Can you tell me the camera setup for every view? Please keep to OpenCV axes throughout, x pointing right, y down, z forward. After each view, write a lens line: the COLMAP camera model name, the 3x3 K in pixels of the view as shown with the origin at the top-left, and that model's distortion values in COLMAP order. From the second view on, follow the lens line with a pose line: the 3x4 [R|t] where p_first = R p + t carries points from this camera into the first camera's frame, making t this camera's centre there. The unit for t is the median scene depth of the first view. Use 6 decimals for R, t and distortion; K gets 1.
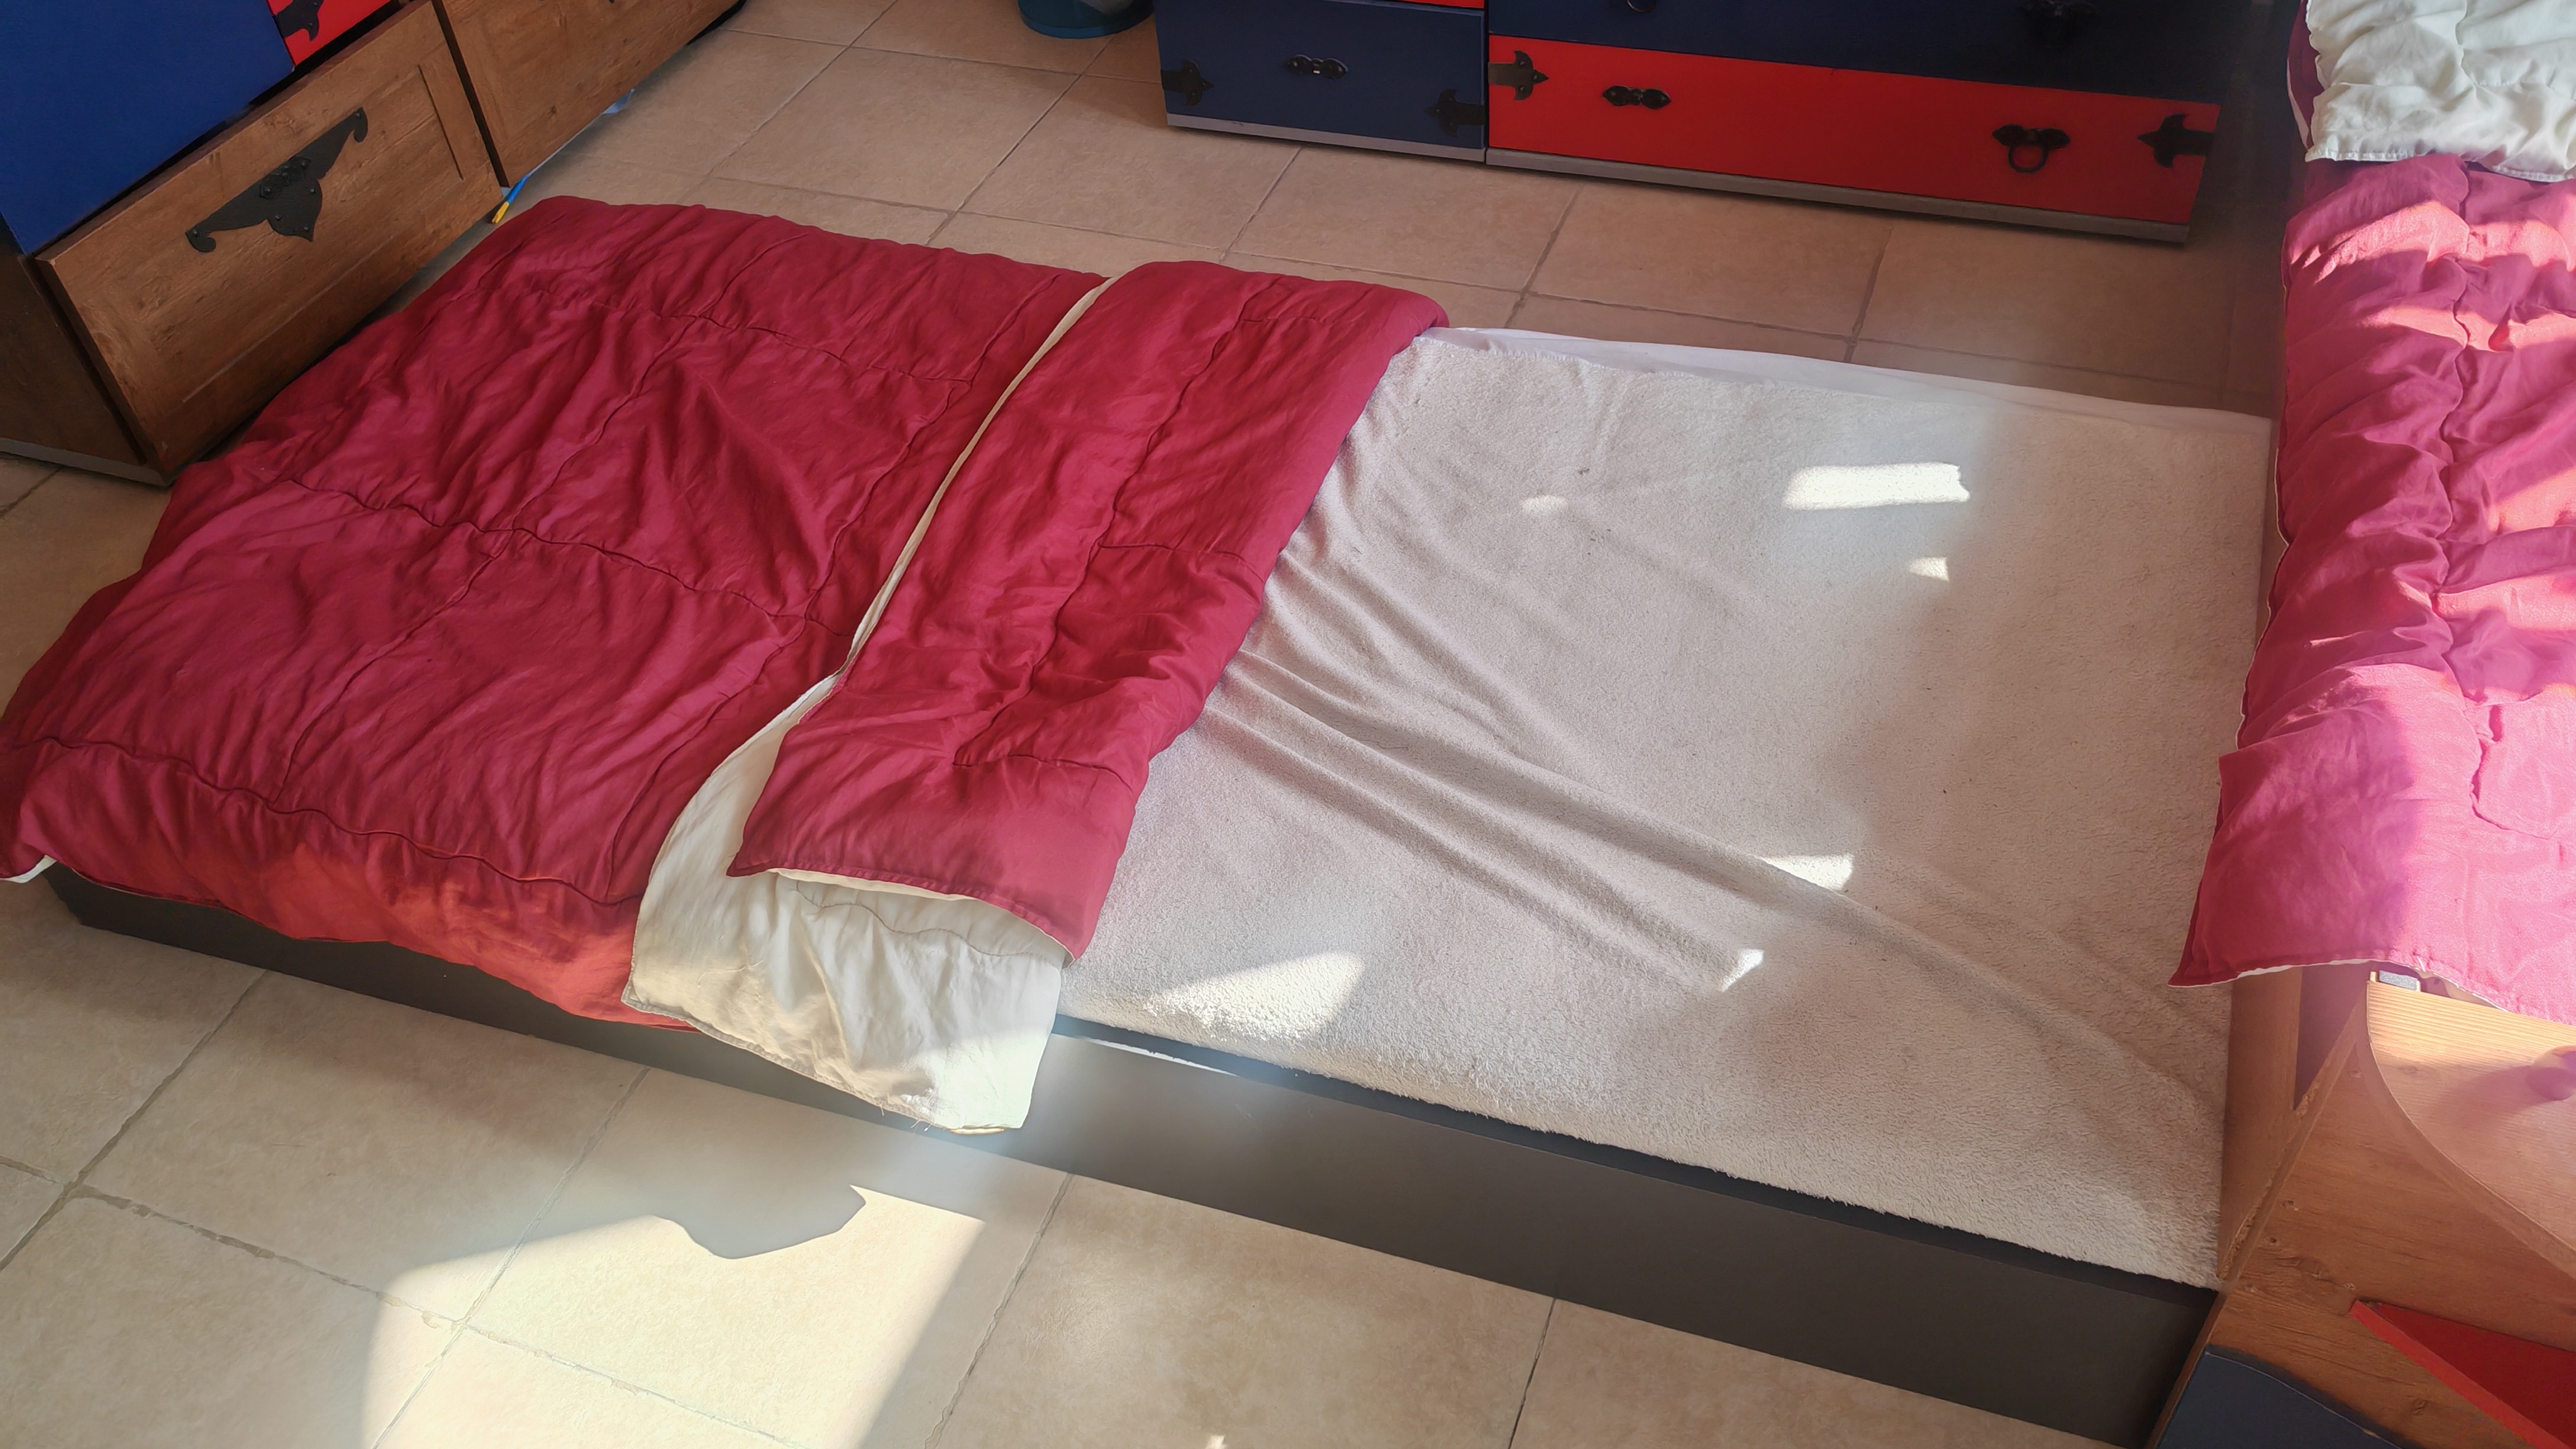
lens RADIAL K [[2009.6, 0, 1288.0], [0, 2009.6, 724.5], [0, 0, 1]] dist [0.030121, -0.010356]
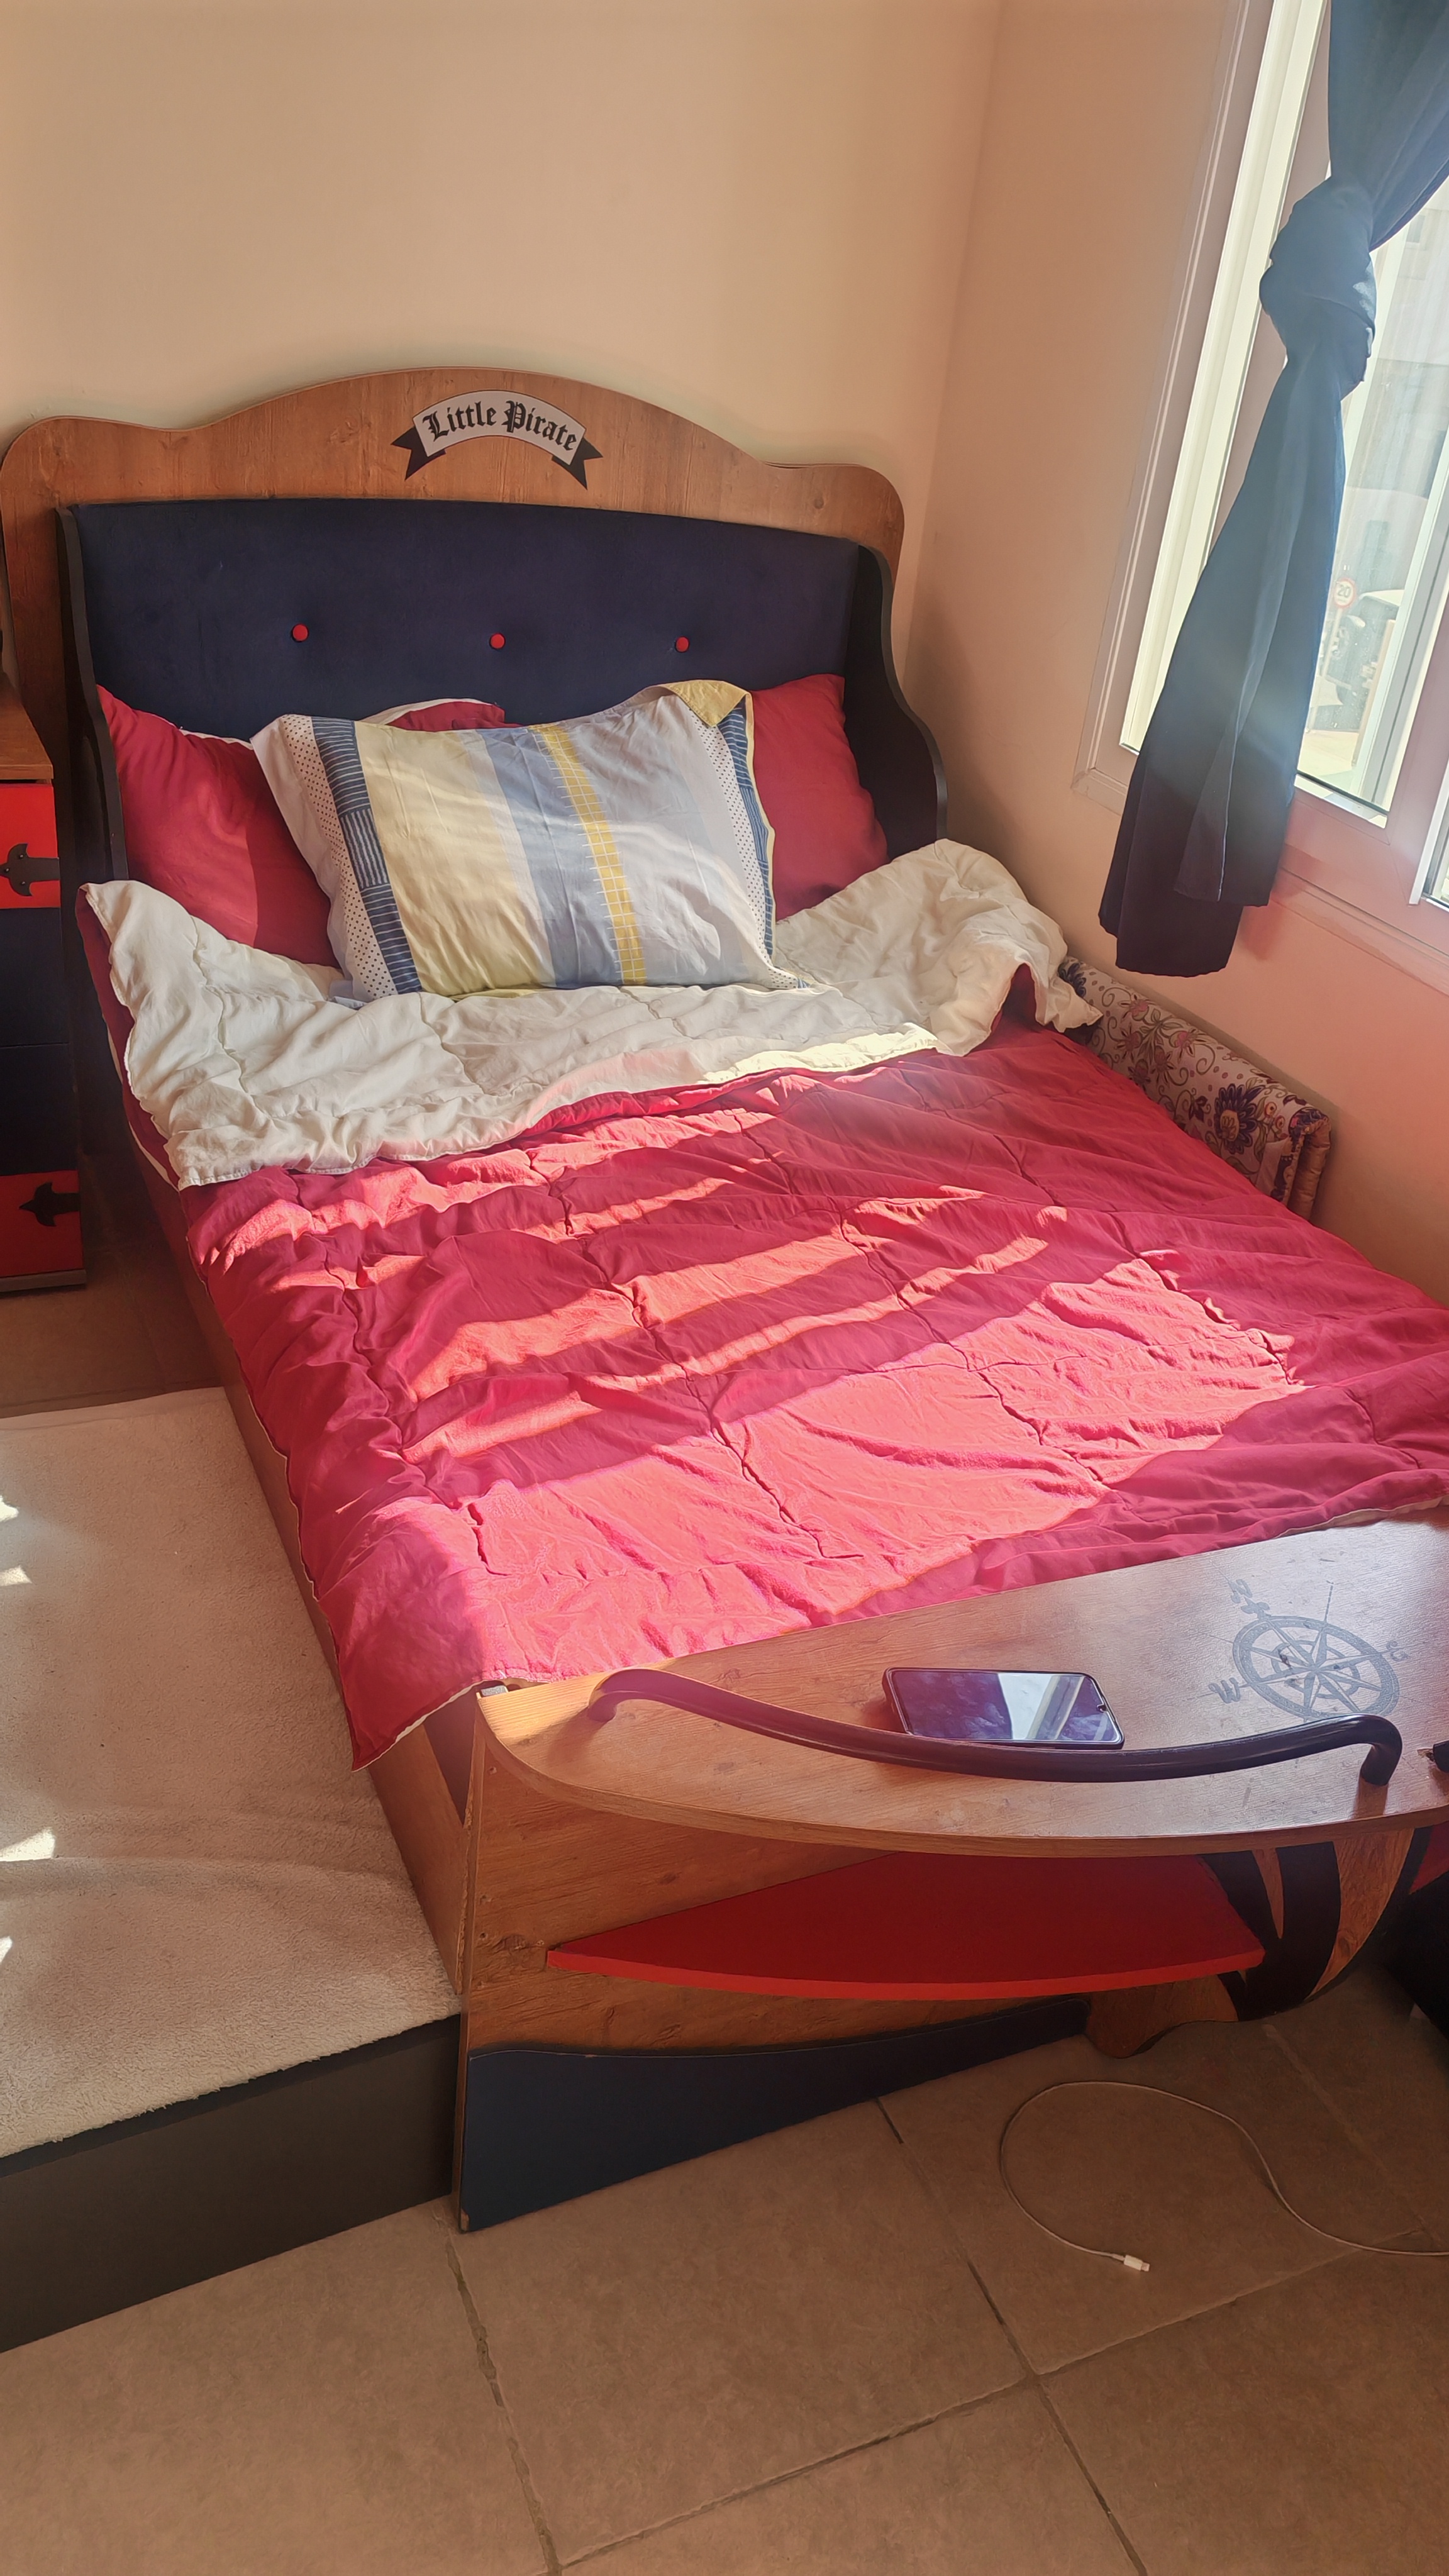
lens RADIAL K [[2009.6, 0, 724.5], [0, 2009.6, 1288.0], [0, 0, 1]] dist [0.030121, -0.010356]
pose [[0.709093, -0.210489, 0.672965, -0.145429], [0.375646, 0.920459, -0.107913, 0.053845], [-0.596722, 0.329317, 0.731760, -0.137327]]
